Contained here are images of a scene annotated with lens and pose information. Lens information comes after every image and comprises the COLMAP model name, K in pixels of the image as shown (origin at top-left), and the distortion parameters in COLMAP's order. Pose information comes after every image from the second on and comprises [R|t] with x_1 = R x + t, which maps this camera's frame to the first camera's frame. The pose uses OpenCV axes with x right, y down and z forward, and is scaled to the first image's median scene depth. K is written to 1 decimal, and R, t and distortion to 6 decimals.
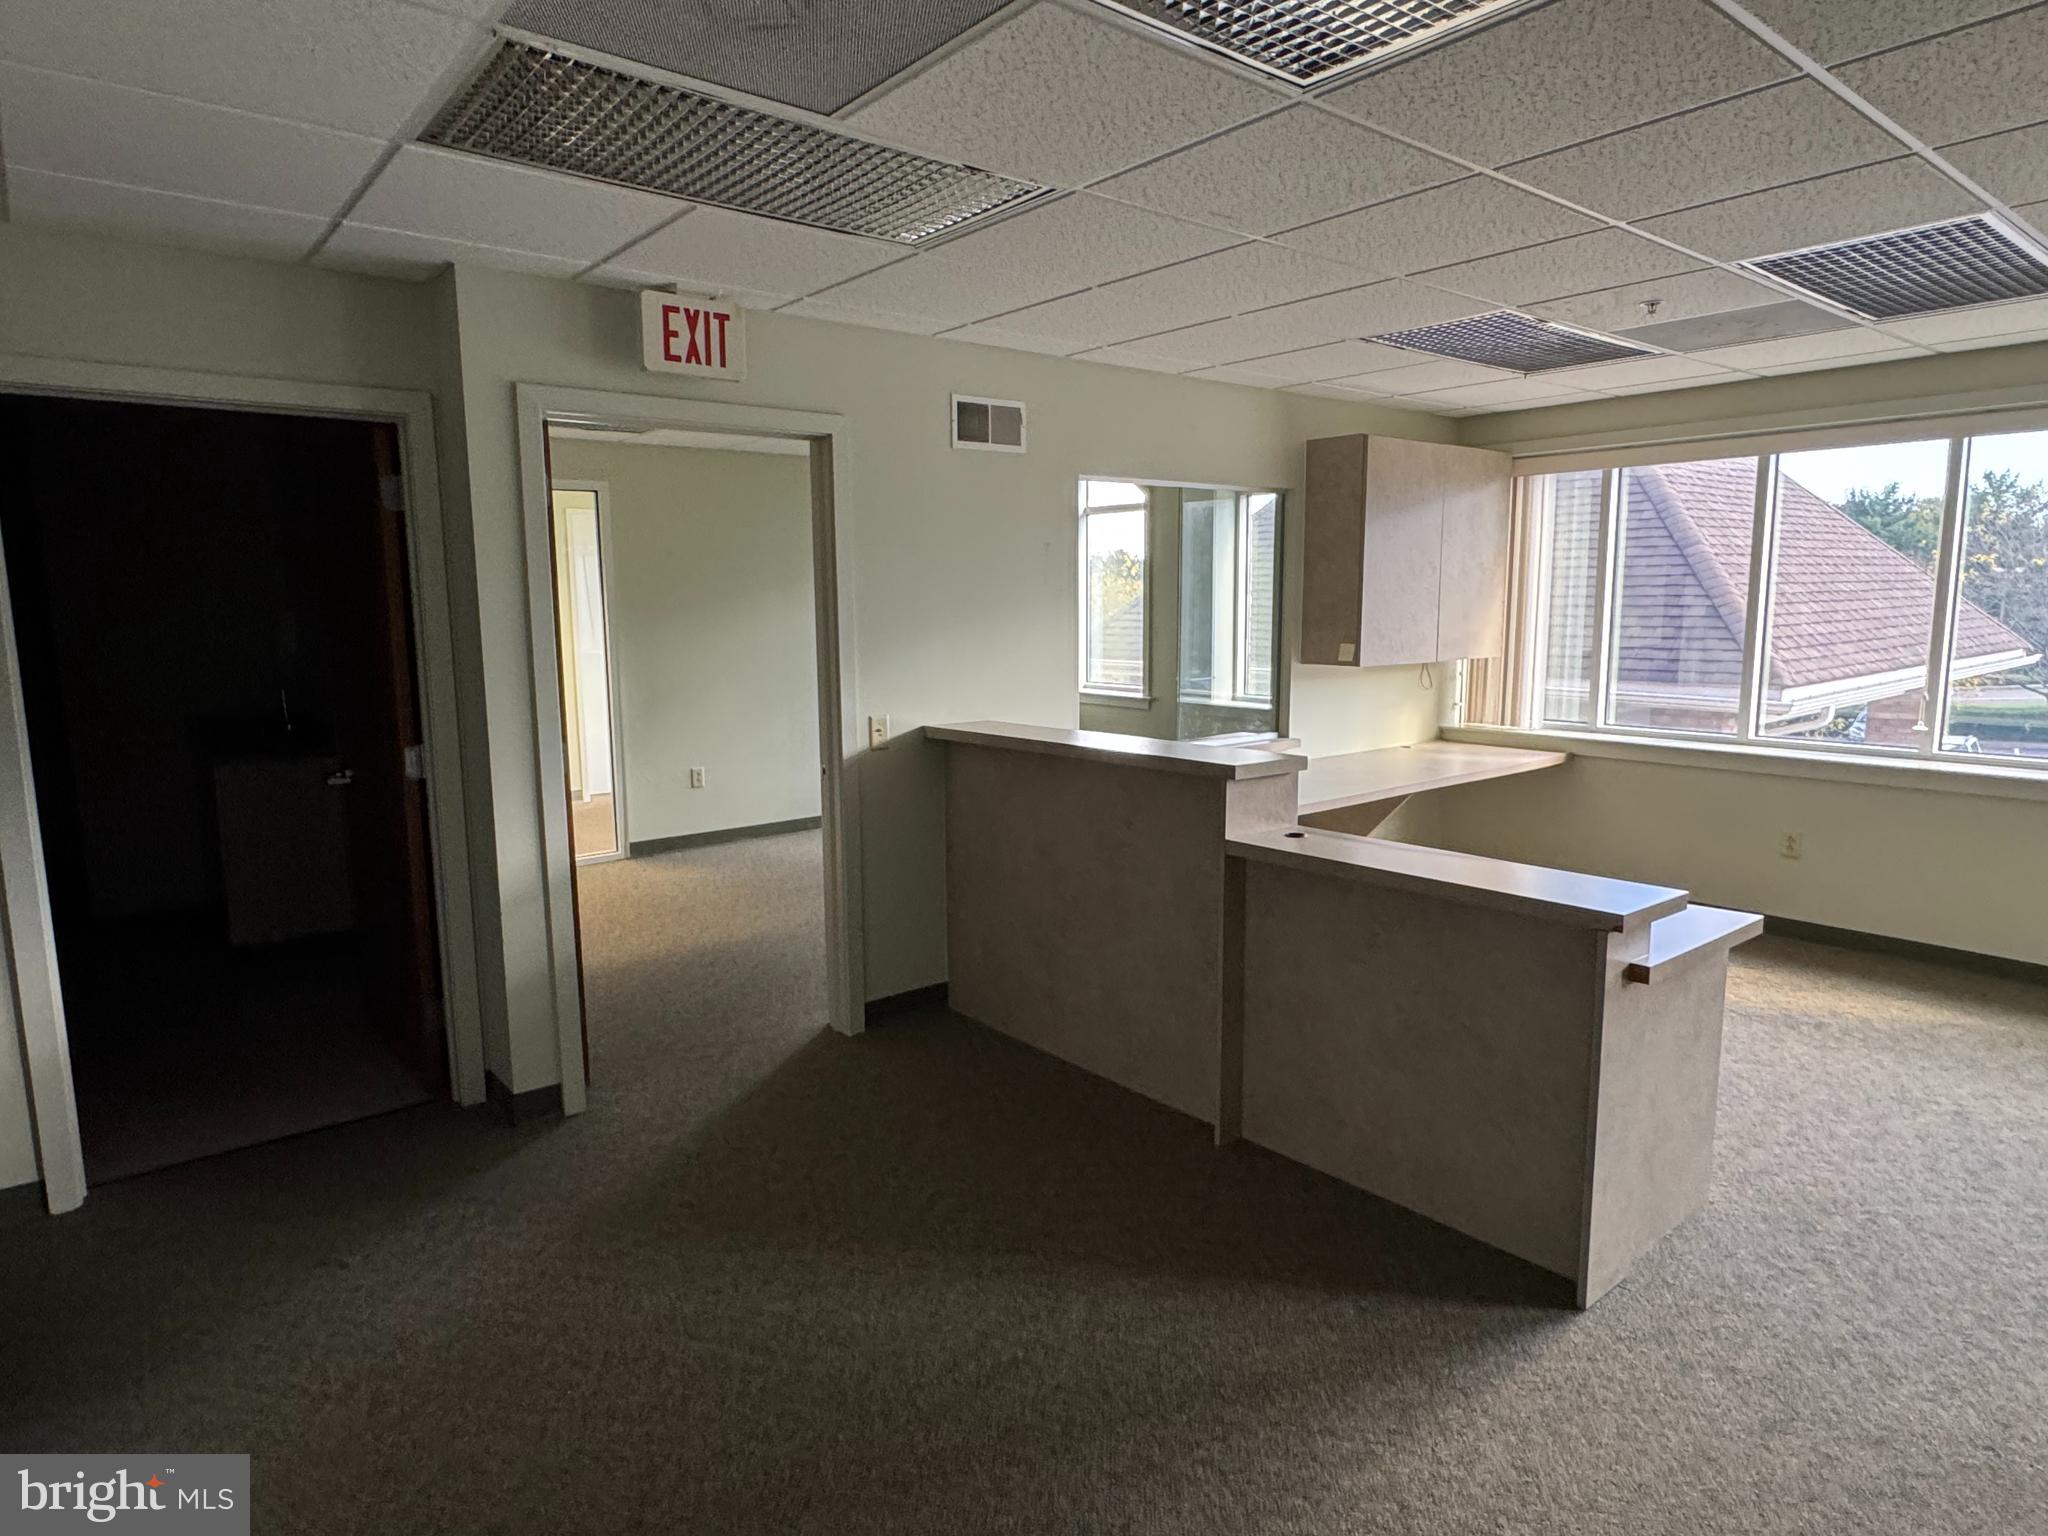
lens RADIAL K [[1196.1, 0, 1024.0], [0, 1196.1, 768.0], [0, 0, 1]] dist [-0.004070, -0.000927]
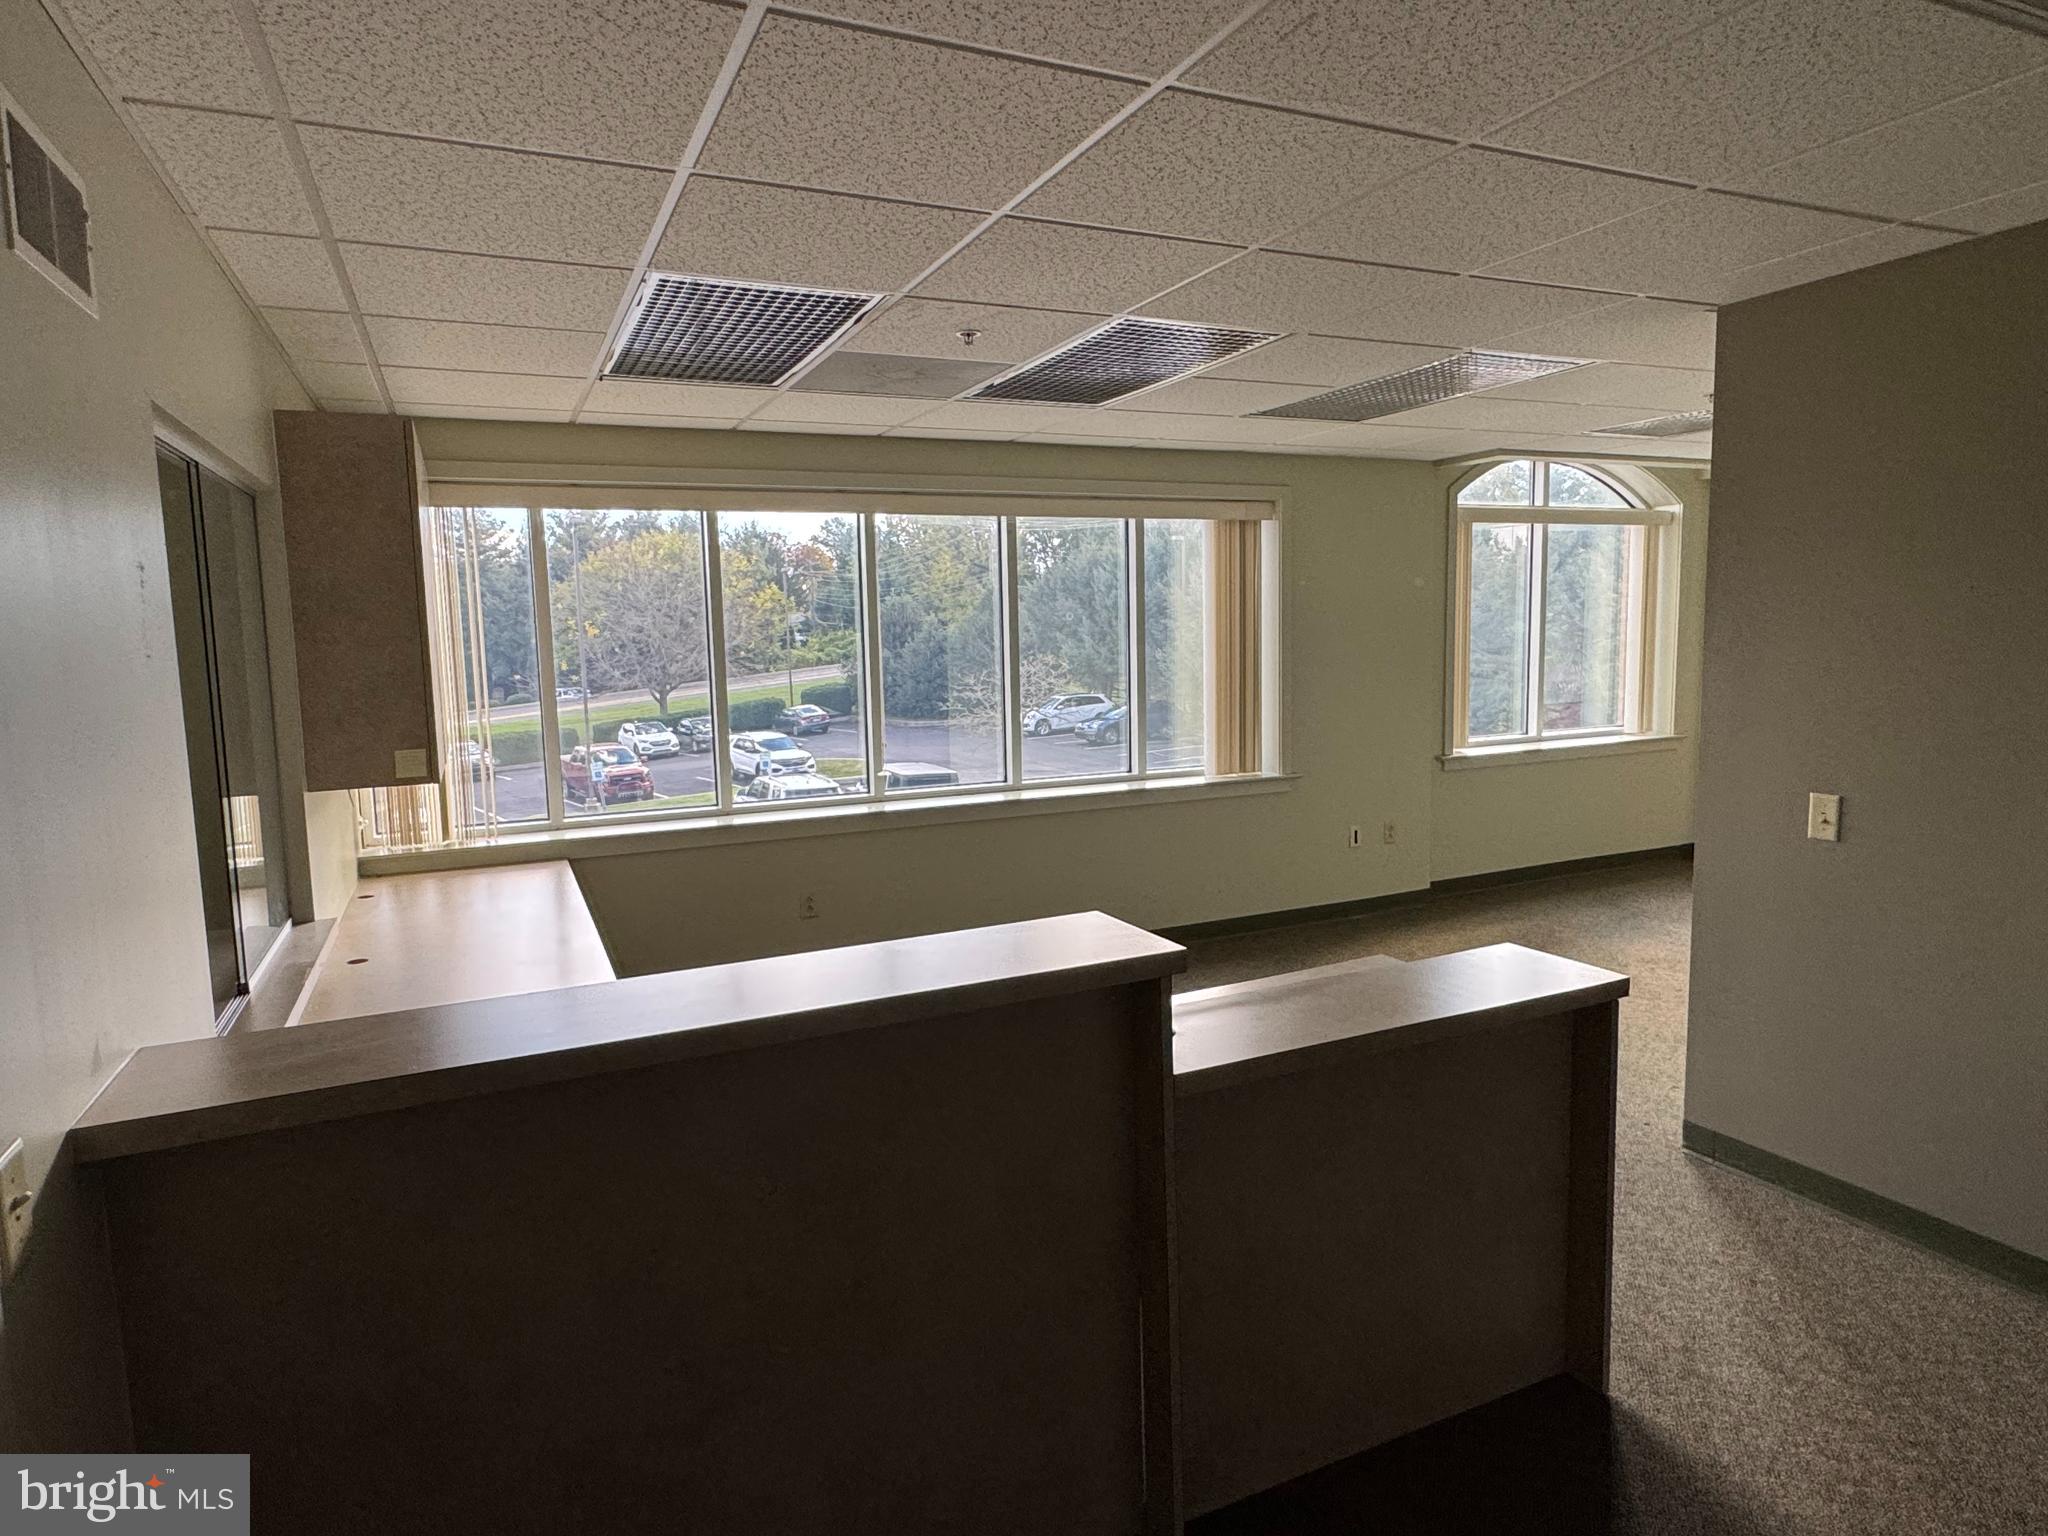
lens RADIAL K [[1196.1, 0, 1024.0], [0, 1196.1, 768.0], [0, 0, 1]] dist [-0.004070, -0.000927]
pose [[0.255255, -0.109143, 0.960694, -0.375578], [0.158007, 0.984960, 0.069917, -0.133910], [-0.953876, 0.133950, 0.268661, 0.811488]]
